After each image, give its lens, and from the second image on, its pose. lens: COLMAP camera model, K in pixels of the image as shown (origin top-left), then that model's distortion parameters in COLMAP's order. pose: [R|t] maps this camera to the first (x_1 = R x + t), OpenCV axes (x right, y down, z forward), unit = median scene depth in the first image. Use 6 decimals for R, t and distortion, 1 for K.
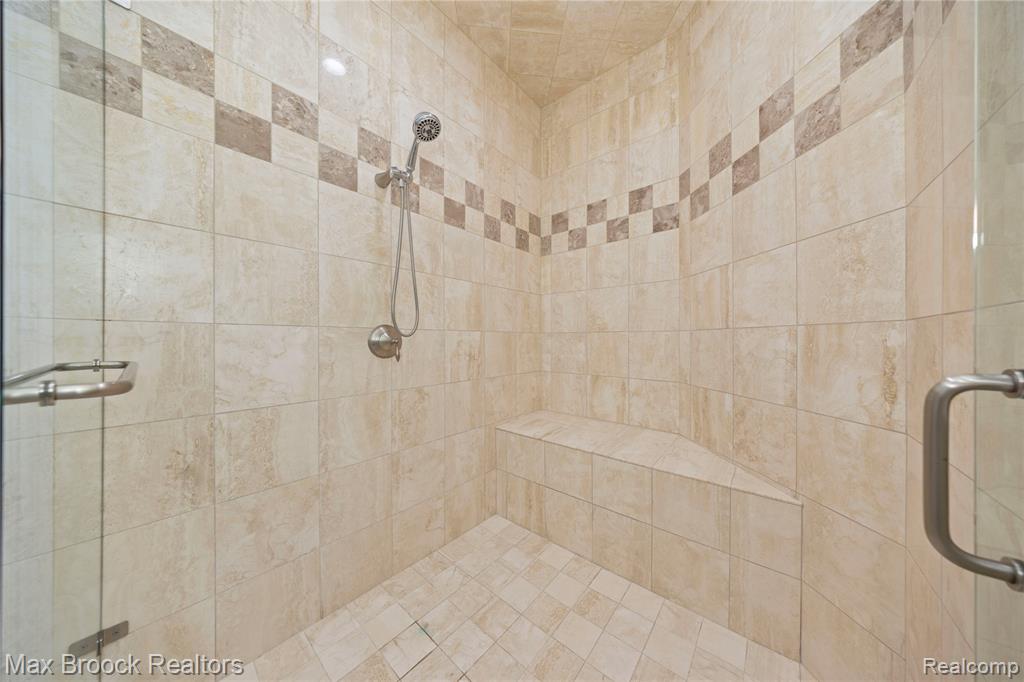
lens RADIAL K [[315.9, 0, 518.1], [0, 315.9, 341.5], [0, 0, 1]] dist [-0.001736, -0.000215]
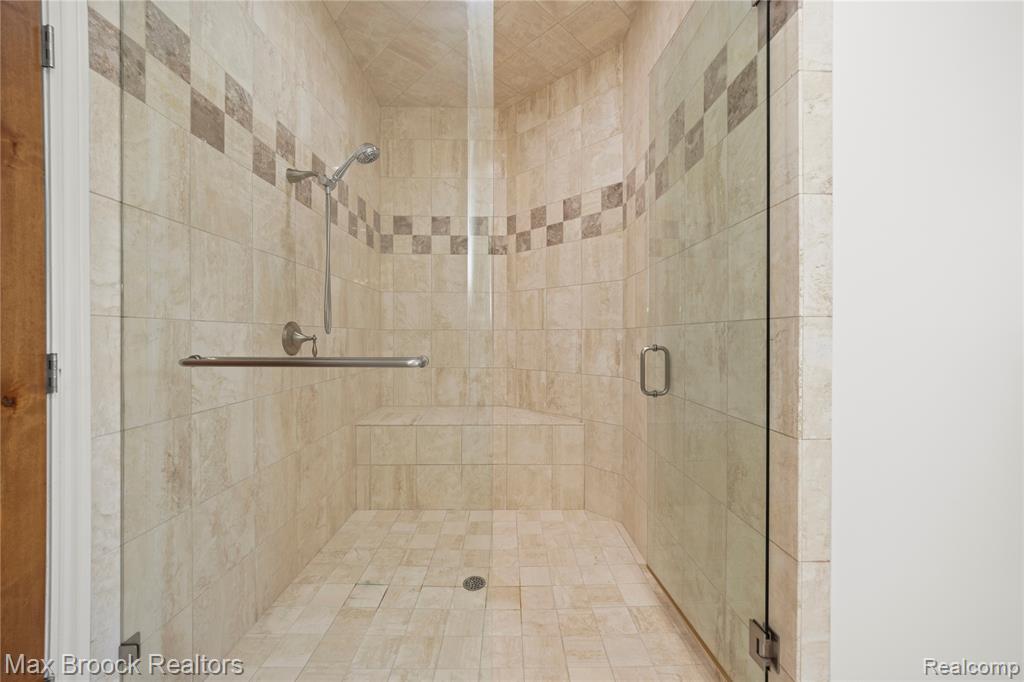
lens RADIAL K [[385.8, 0, 512.0], [0, 385.8, 341.0], [0, 0, 1]] dist [0.000575, -0.000153]
pose [[0.770644, -0.006672, 0.637231, -0.710467], [0.001381, 0.999960, 0.008799, -0.001981], [-0.637264, -0.005900, 0.770623, -0.395561]]
